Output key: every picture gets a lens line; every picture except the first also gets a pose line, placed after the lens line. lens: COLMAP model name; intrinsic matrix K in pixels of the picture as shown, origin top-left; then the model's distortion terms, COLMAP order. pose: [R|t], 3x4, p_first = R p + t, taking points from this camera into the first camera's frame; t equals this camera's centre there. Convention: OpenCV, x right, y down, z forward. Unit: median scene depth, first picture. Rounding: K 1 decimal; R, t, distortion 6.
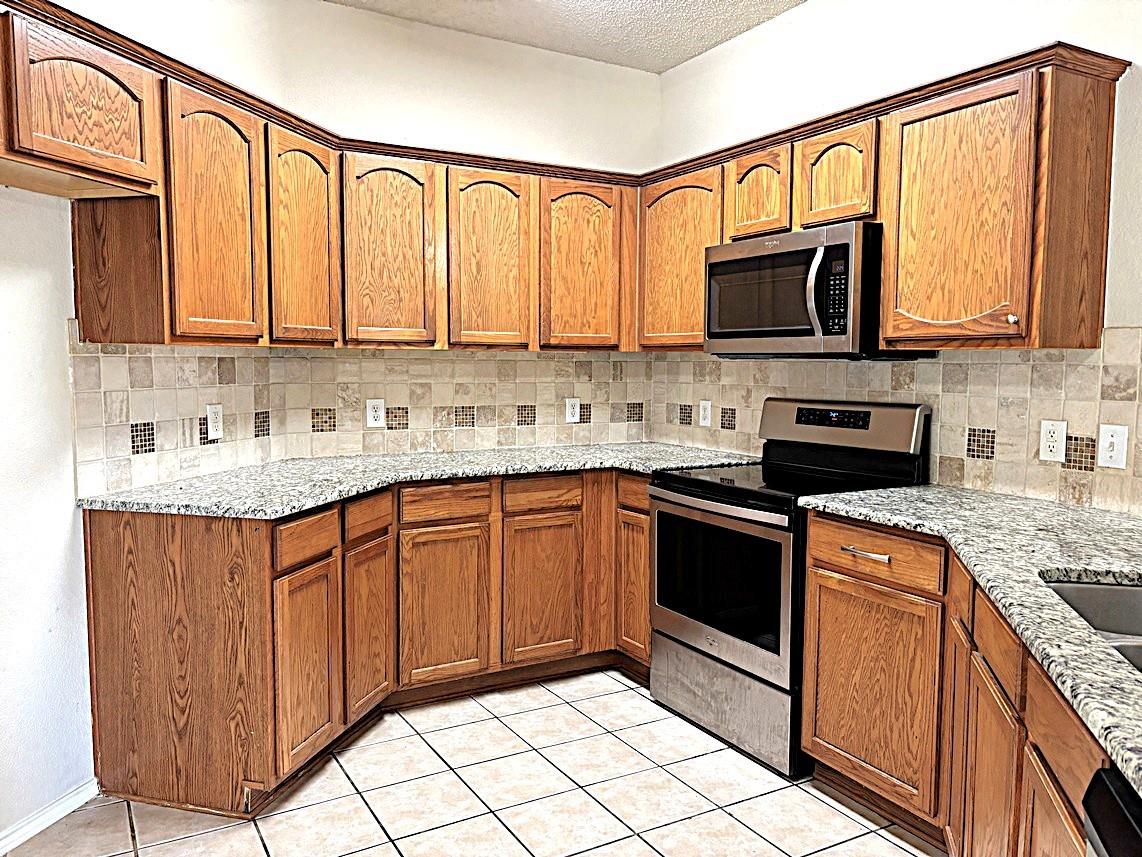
lens RADIAL K [[865.8, 0, 595.5], [0, 865.8, 434.6], [0, 0, 1]] dist [0.086990, -0.038816]
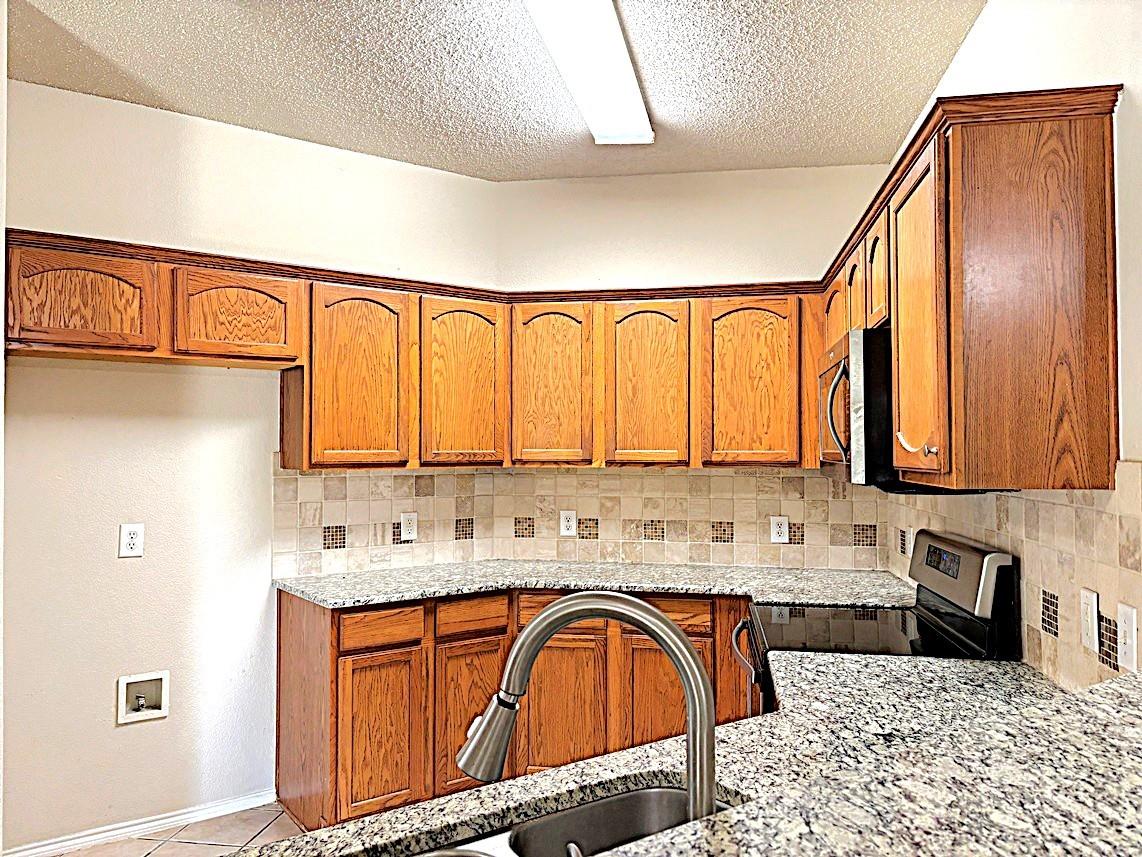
lens RADIAL K [[865.8, 0, 585.4], [0, 865.8, 435.3], [0, 0, 1]] dist [0.086990, -0.038816]
pose [[0.773740, -0.015158, -0.633322, 0.515062], [-0.053538, 0.994573, -0.089213, -0.042862], [0.631237, 0.102934, 0.768729, 0.165219]]
